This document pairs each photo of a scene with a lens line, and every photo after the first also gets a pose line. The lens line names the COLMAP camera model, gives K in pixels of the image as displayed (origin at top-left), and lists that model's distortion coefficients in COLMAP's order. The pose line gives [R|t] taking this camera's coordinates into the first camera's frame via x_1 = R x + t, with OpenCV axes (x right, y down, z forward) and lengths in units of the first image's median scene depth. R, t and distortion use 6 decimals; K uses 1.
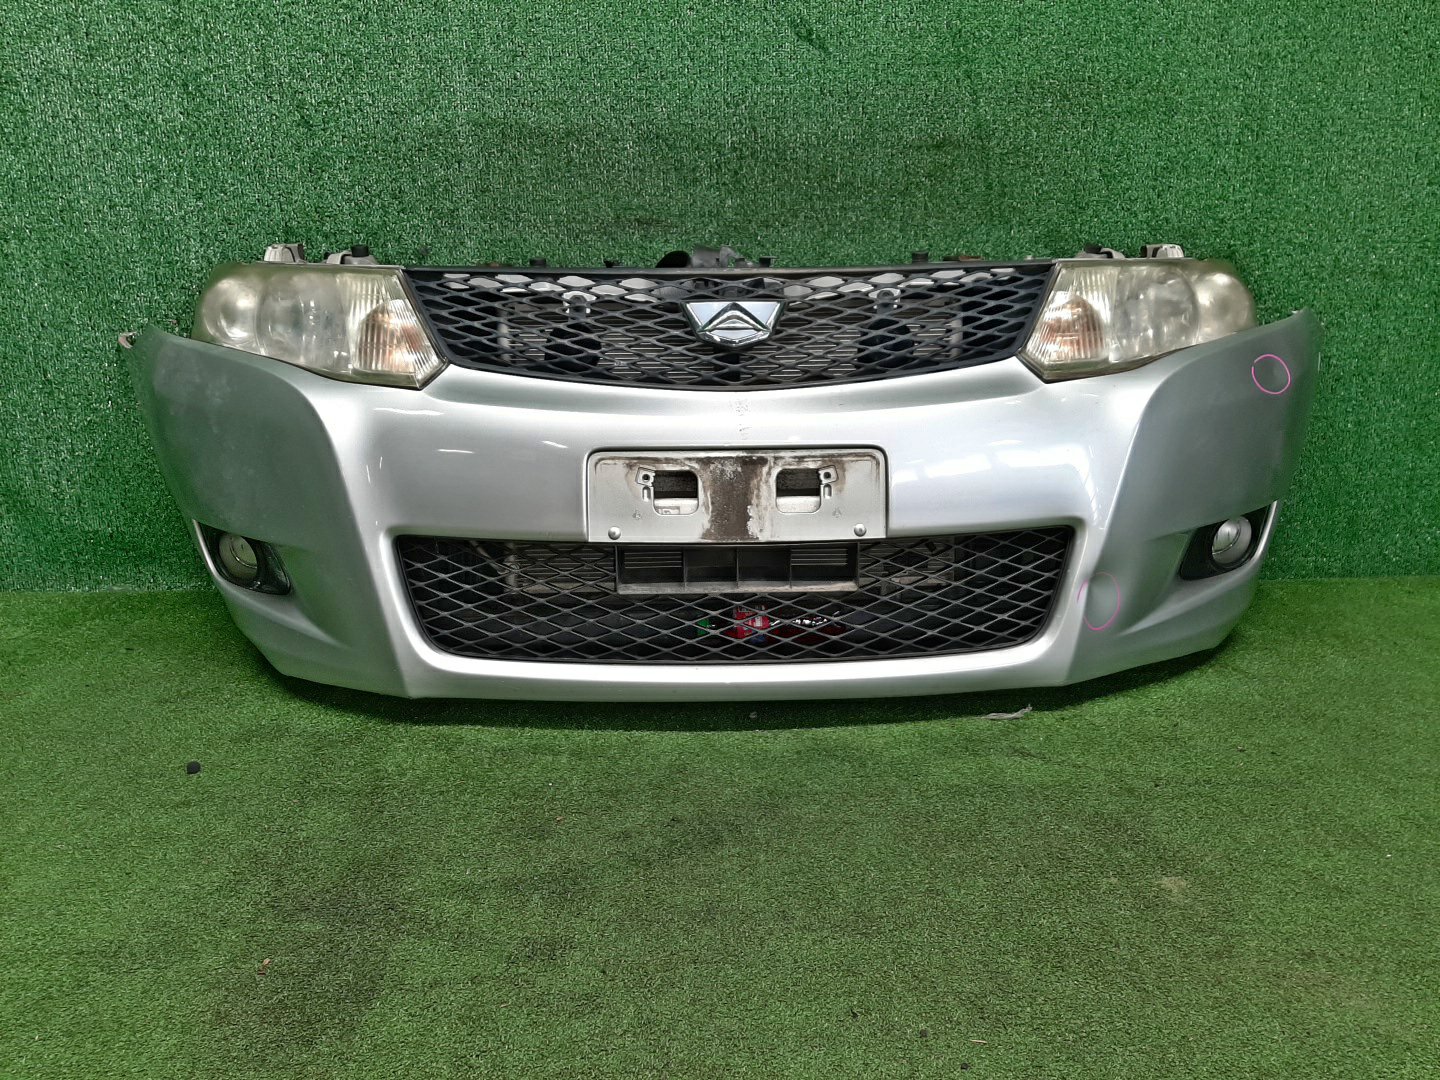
lens RADIAL K [[1112.2, 0, 692.5], [0, 1112.2, 536.0], [0, 0, 1]] dist [0.083309, -0.133030]
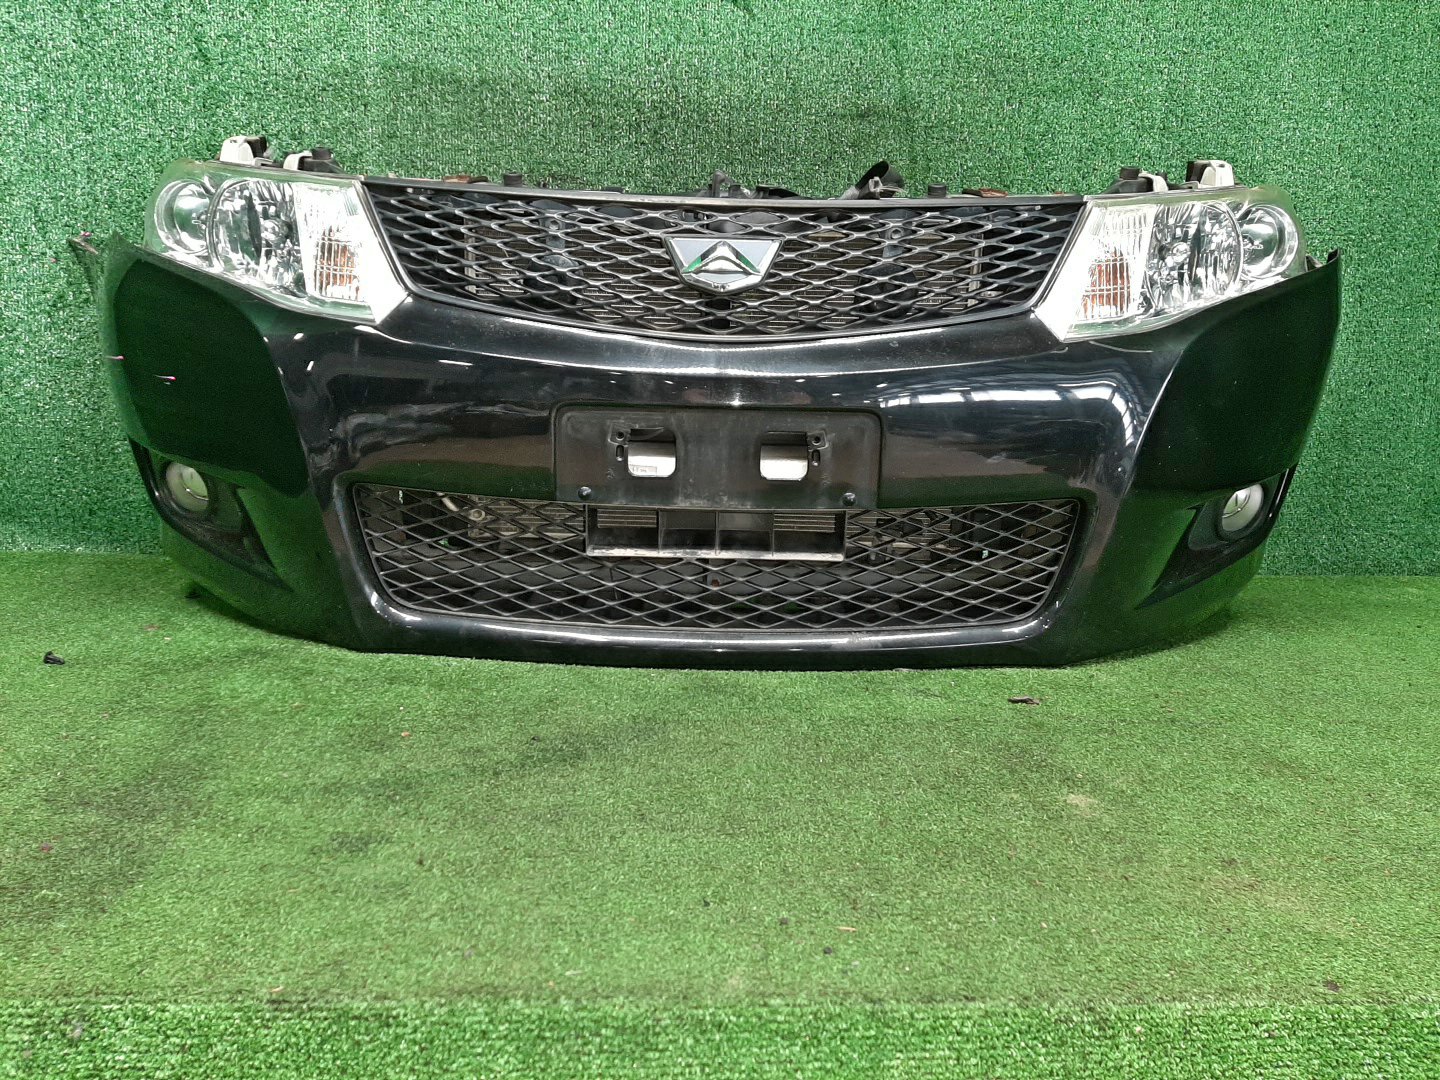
lens RADIAL K [[1112.2, 0, 692.5], [0, 1112.2, 536.0], [0, 0, 1]] dist [0.083309, -0.133030]
pose [[0.998254, 0.035322, 0.047342, 0.037999], [-0.031769, 0.996767, -0.073802, 0.096132], [-0.049796, 0.072169, 0.996149, 0.060494]]
